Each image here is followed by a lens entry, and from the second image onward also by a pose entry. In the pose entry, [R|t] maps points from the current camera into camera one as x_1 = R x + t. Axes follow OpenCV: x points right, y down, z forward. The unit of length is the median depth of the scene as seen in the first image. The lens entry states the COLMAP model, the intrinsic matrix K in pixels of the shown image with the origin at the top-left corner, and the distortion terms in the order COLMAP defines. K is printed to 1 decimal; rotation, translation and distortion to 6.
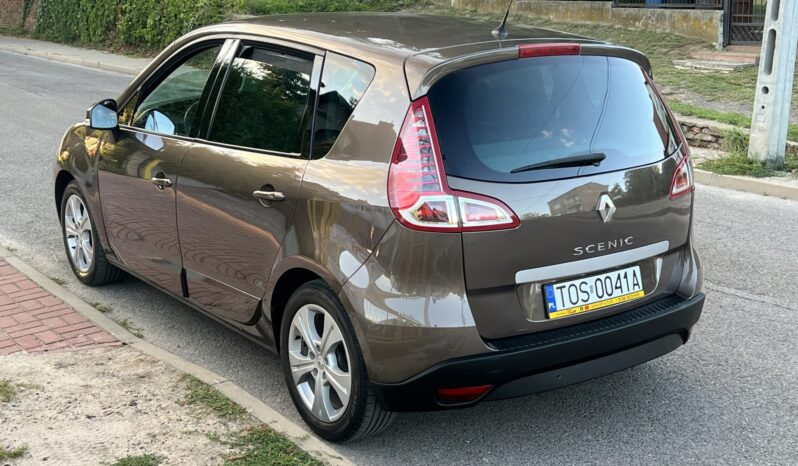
lens RADIAL K [[1019.0, 0, 399.0], [0, 1019.0, 233.0], [0, 0, 1]] dist [0.190816, -0.530230]
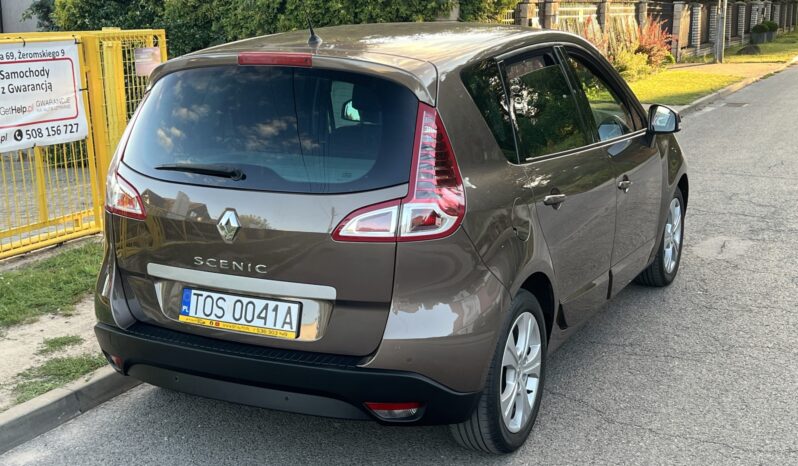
lens RADIAL K [[1019.0, 0, 399.0], [0, 1019.0, 233.0], [0, 0, 1]] dist [0.190816, -0.530230]
pose [[0.460001, 0.186655, -0.868078, 1.080453], [-0.202798, 0.973900, 0.101945, -0.143160], [0.864449, 0.129149, 0.485848, 0.667758]]
